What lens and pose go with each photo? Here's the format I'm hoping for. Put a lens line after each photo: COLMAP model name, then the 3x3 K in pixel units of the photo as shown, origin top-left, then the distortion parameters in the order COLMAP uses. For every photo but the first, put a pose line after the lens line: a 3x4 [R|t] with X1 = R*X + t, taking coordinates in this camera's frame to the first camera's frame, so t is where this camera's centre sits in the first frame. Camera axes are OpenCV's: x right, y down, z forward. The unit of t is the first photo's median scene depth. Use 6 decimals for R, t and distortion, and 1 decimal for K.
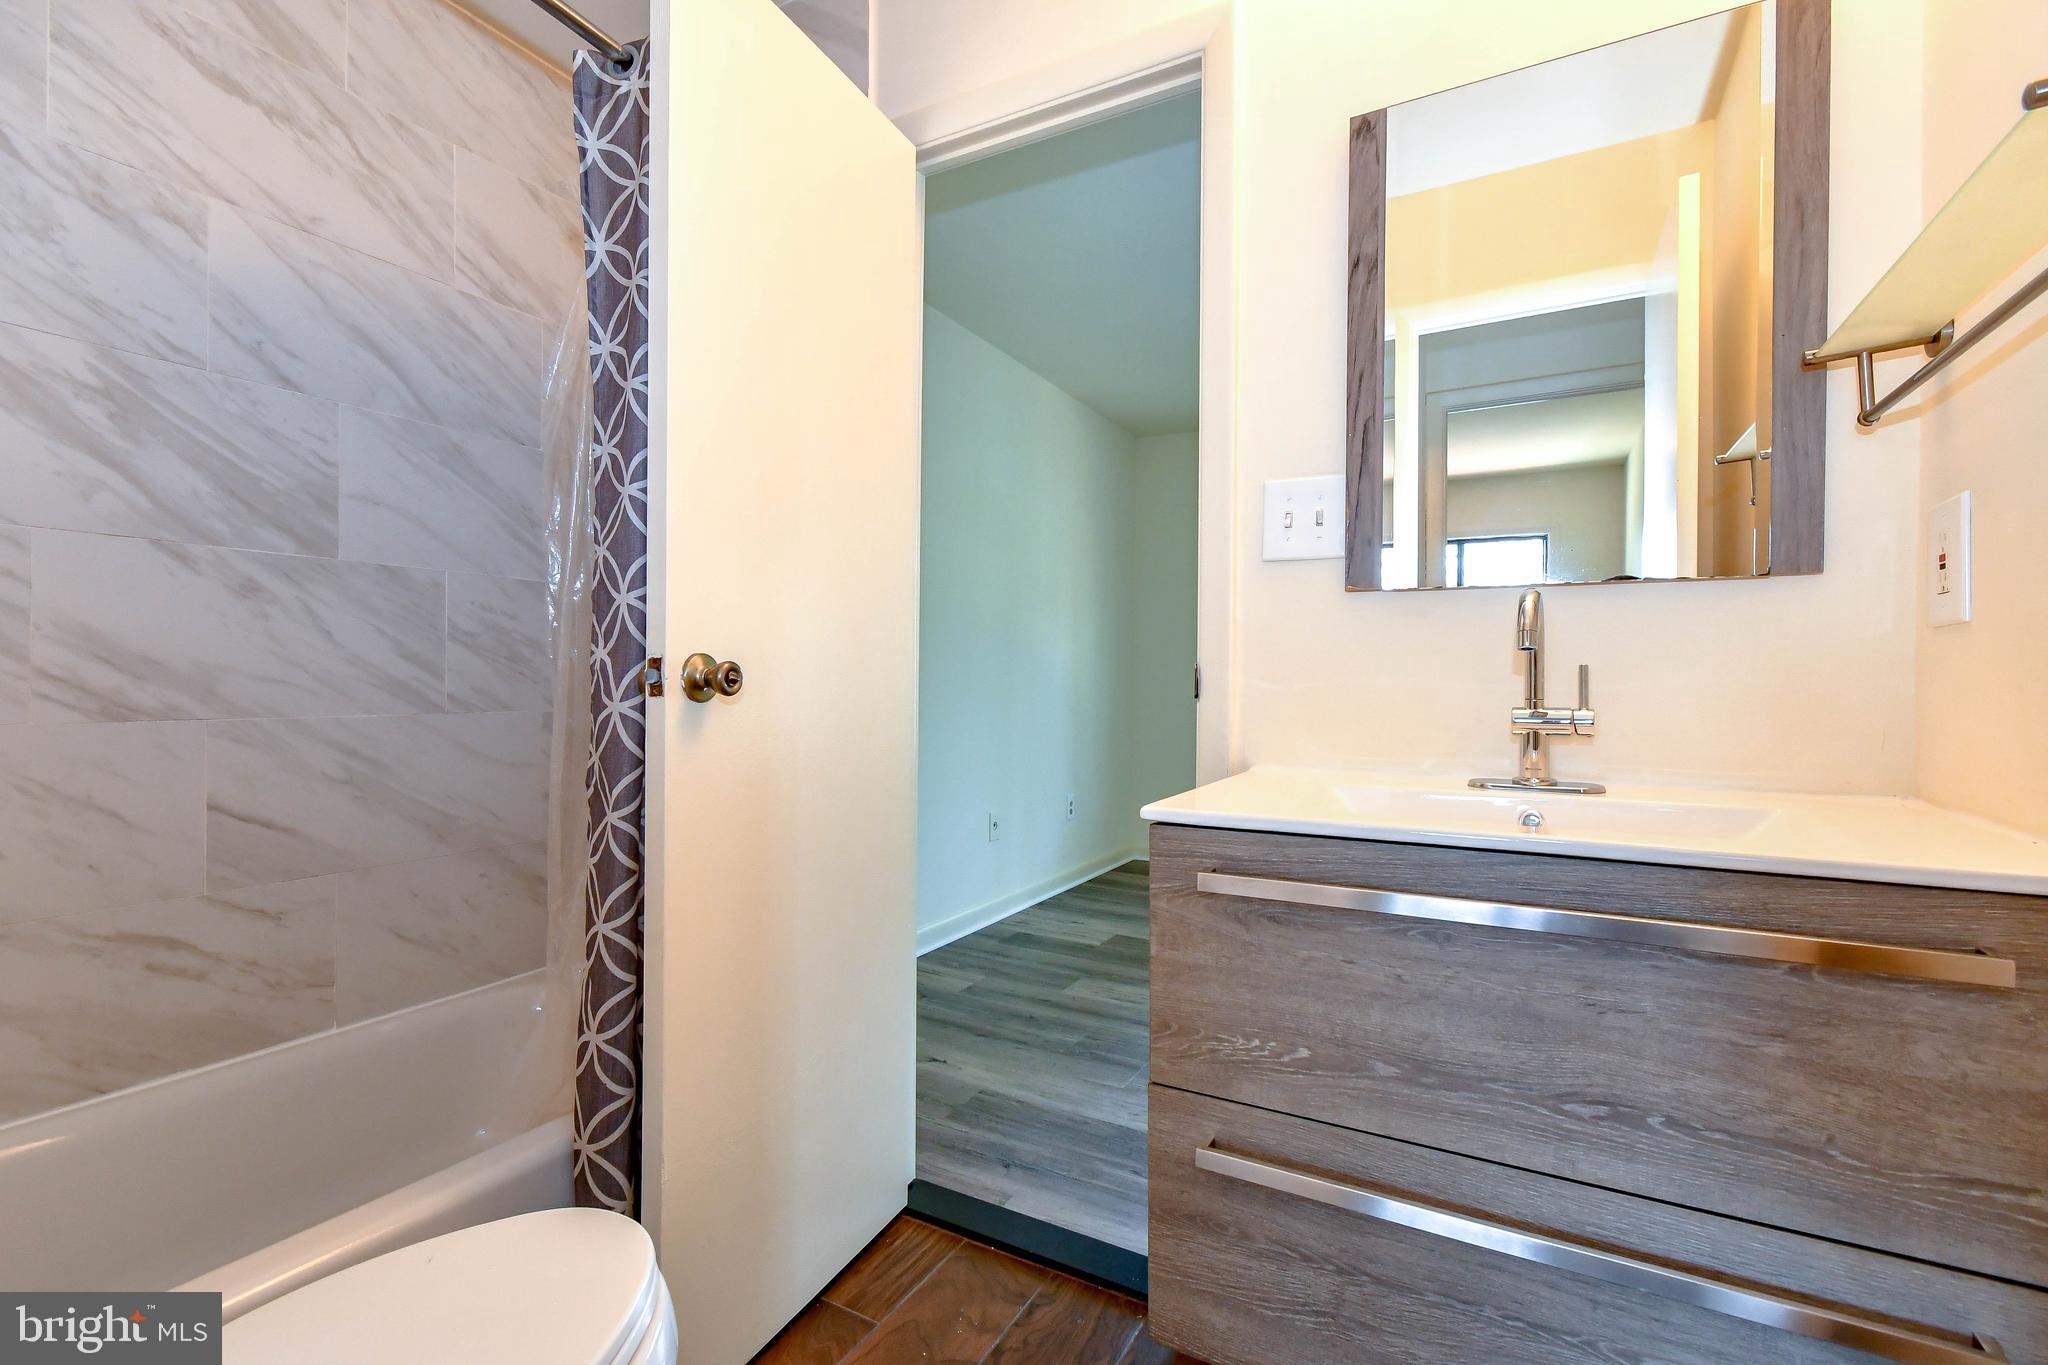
lens RADIAL K [[908.6, 0, 1031.8], [0, 908.6, 684.5], [0, 0, 1]] dist [0.014902, -0.007741]
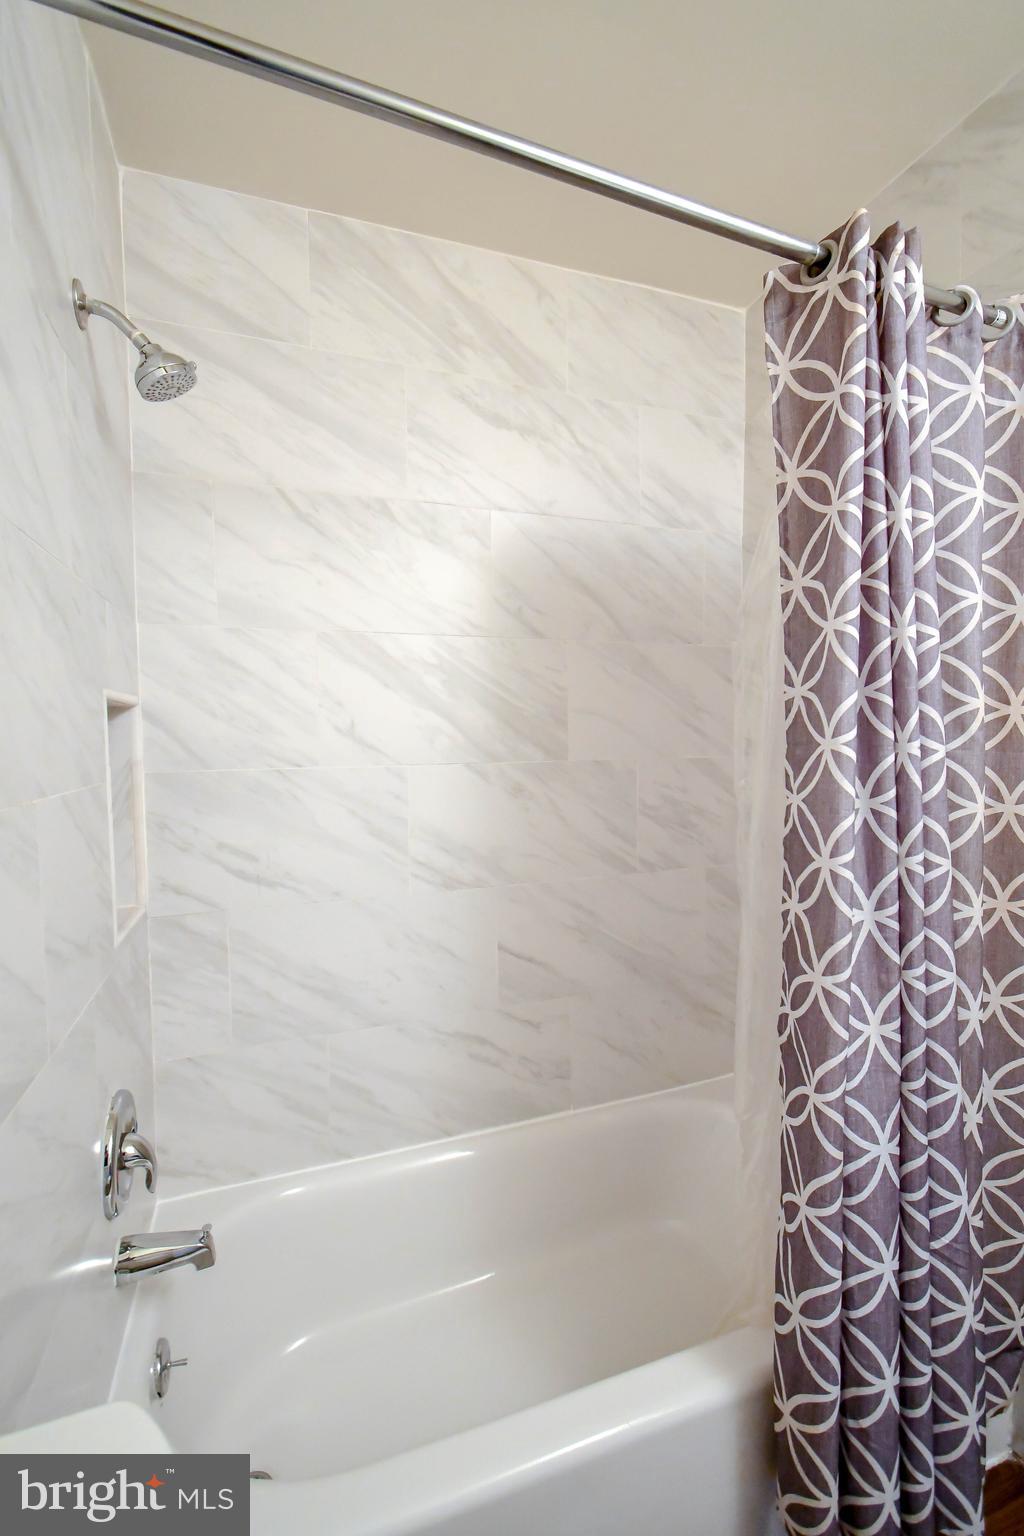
lens RADIAL K [[672.8, 0, 512.3], [0, 672.8, 762.1], [0, 0, 1]] dist [0.010712, -0.006548]
pose [[0.754193, 0.011679, -0.656549, -0.203980], [0.019557, 0.998999, 0.040236, -0.193178], [0.656361, -0.043186, 0.753210, 0.241858]]
